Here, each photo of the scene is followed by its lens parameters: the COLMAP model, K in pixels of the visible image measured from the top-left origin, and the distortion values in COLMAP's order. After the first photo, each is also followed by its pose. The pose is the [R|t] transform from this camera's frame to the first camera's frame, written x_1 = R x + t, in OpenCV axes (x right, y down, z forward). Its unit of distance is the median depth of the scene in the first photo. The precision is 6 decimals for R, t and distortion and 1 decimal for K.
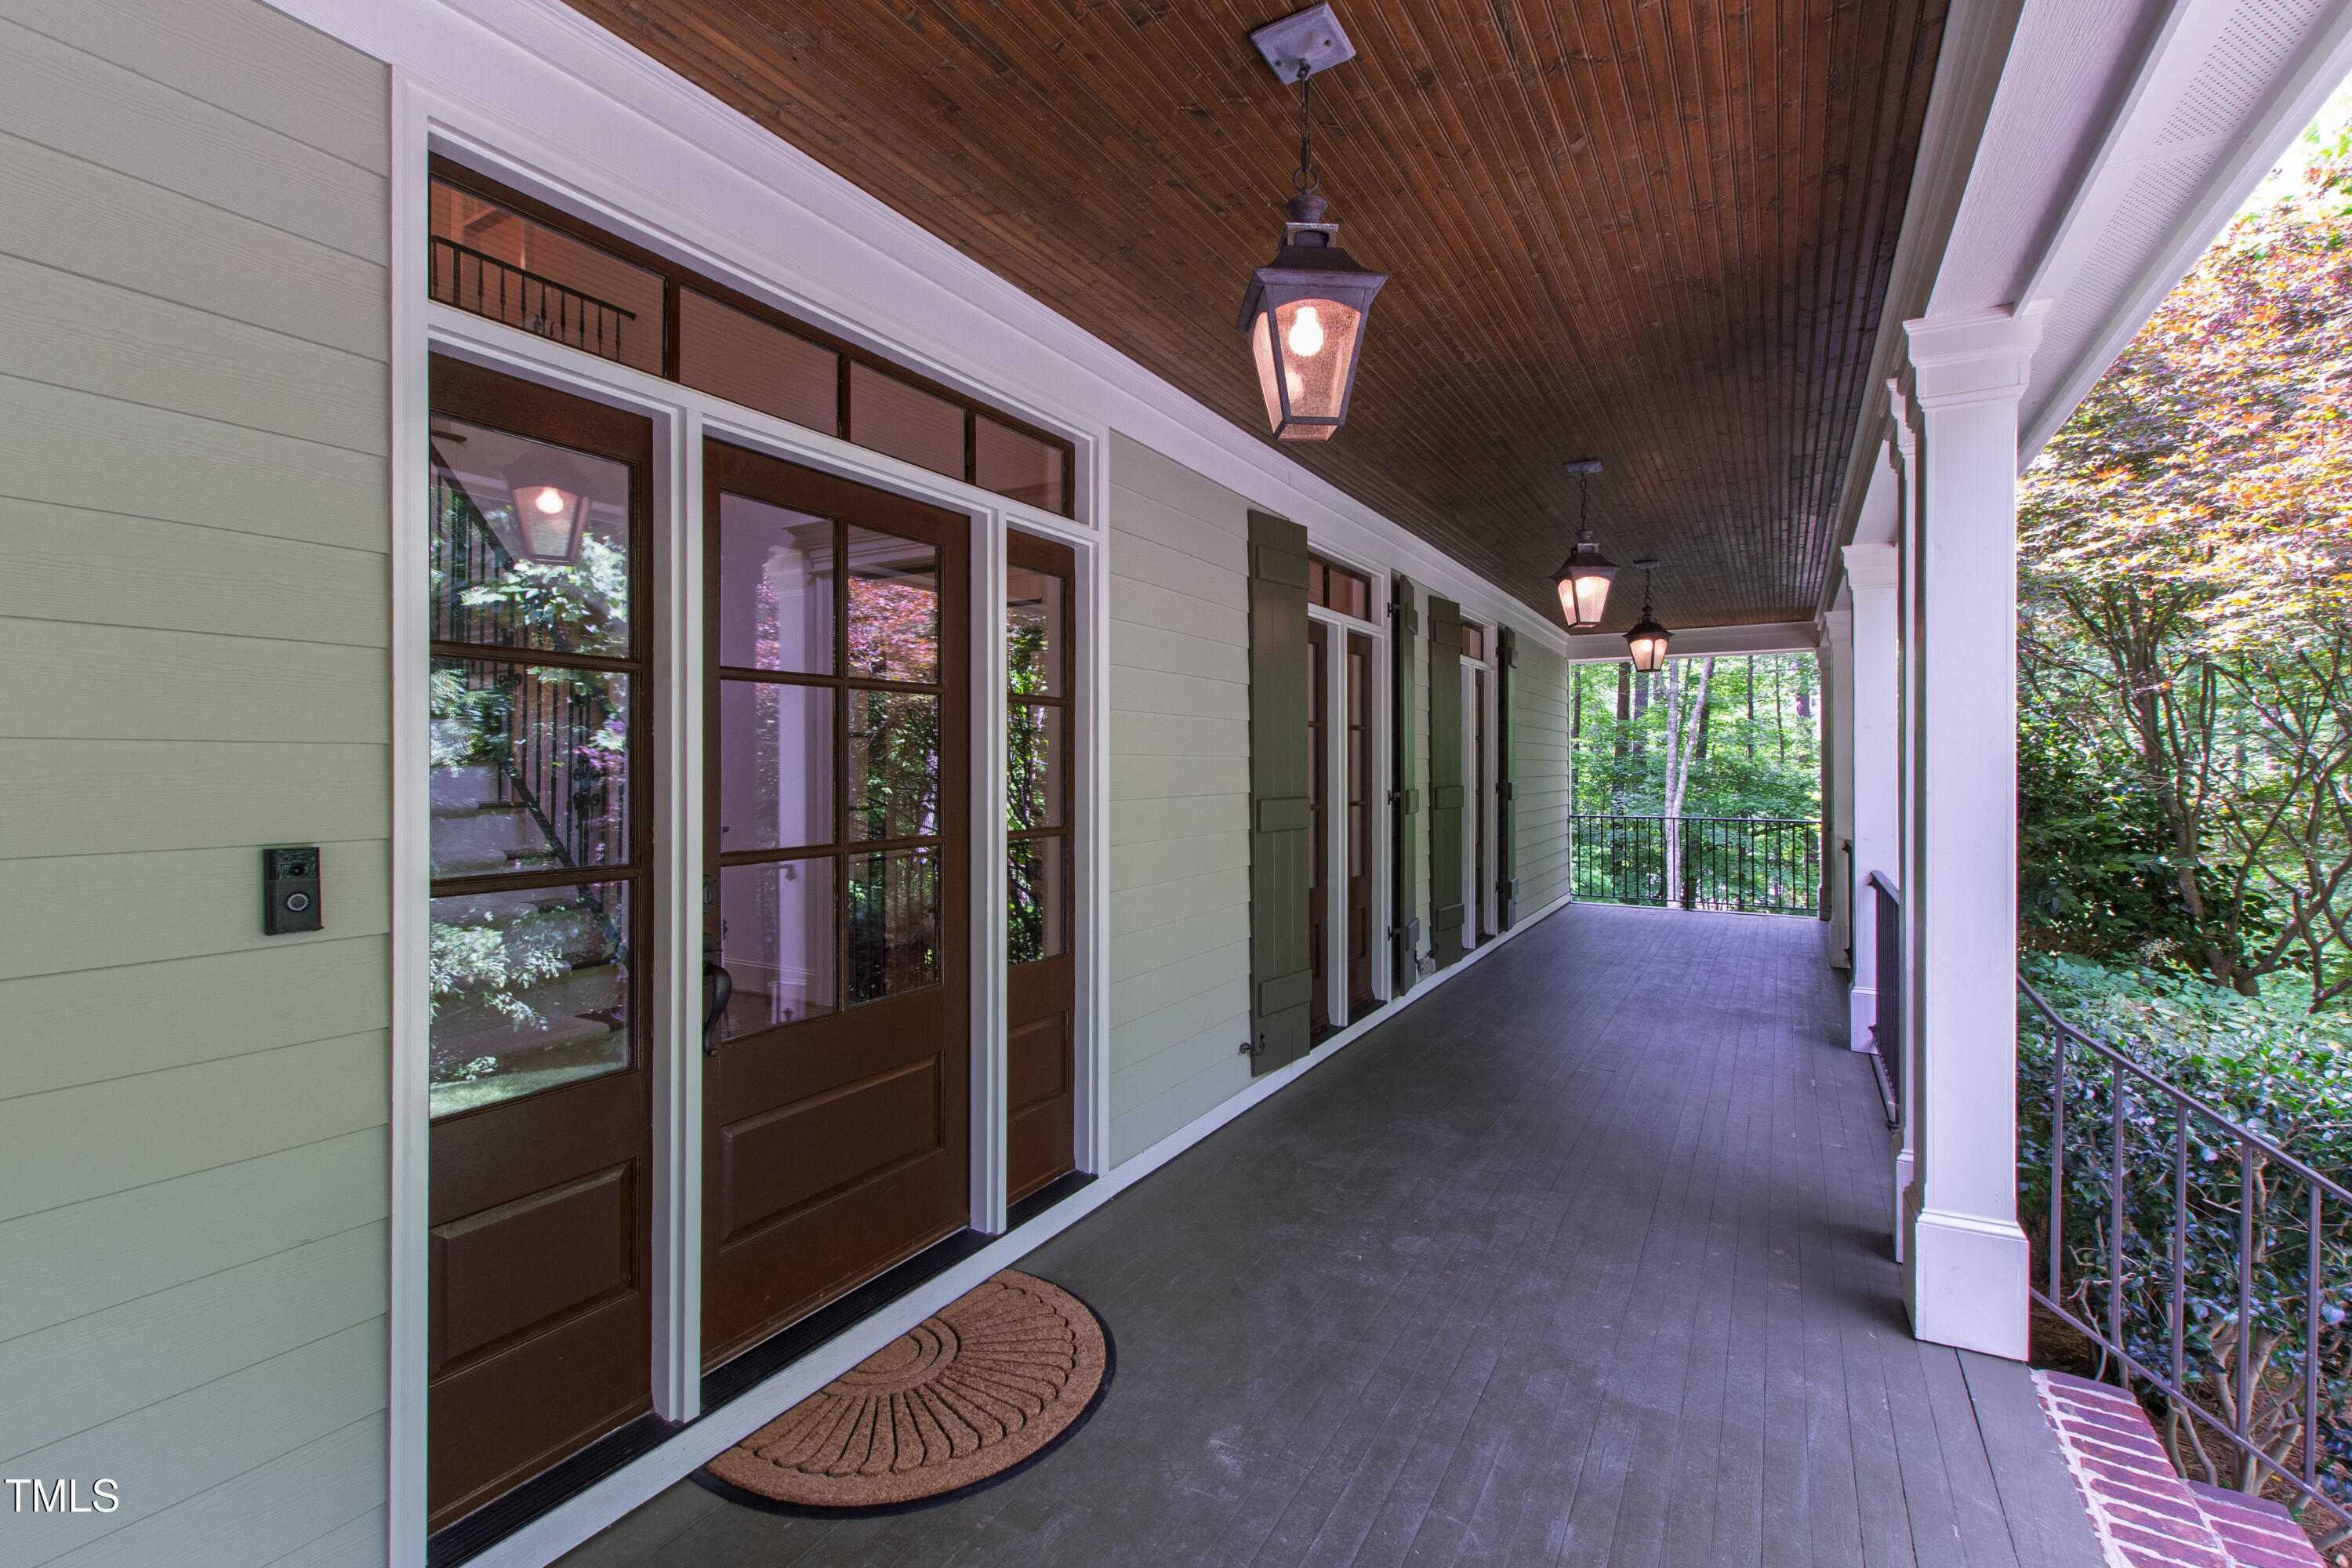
lens RADIAL K [[1018.9, 0, 1173.9], [0, 1018.9, 777.4], [0, 0, 1]] dist [-0.000424, 0.000010]
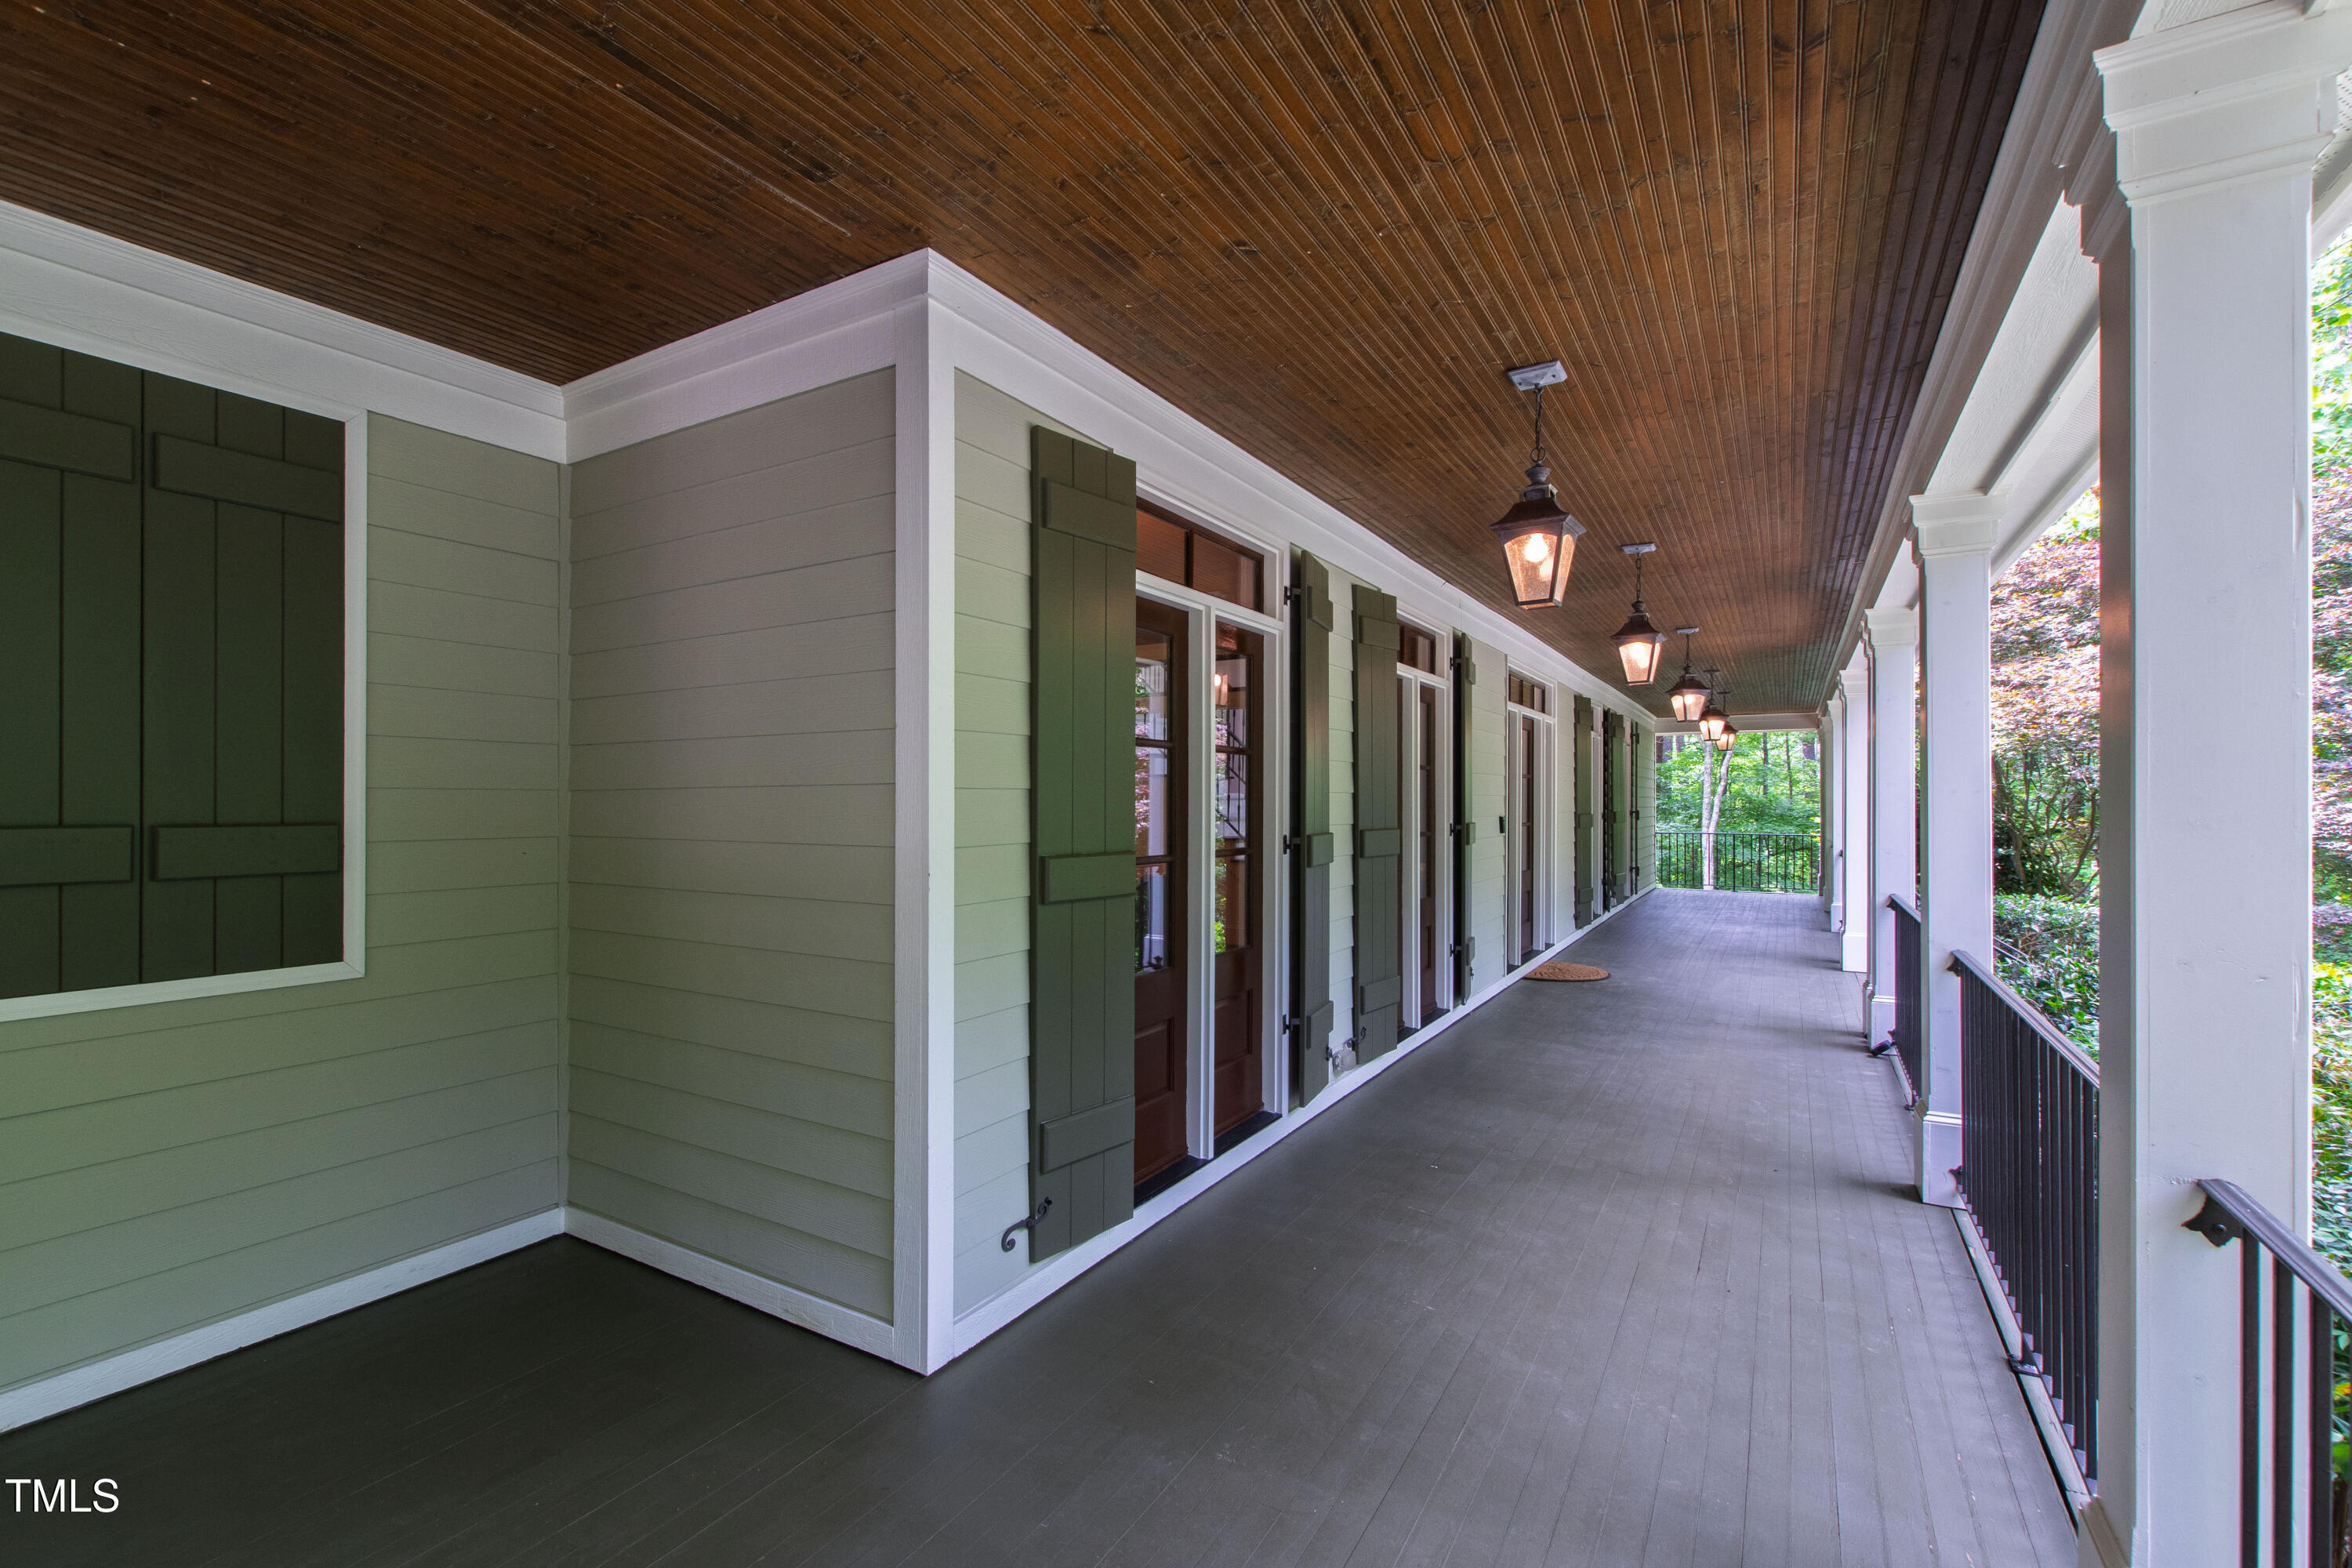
lens RADIAL K [[1051.2, 0, 1088.7], [0, 1051.2, 814.0], [0, 0, 1]] dist [0.010253, 0.000071]
pose [[0.998782, 0.004940, -0.049092, 0.103021], [-0.004902, 0.999988, 0.000890, -0.003475], [0.049096, -0.000648, 0.998794, 0.210141]]
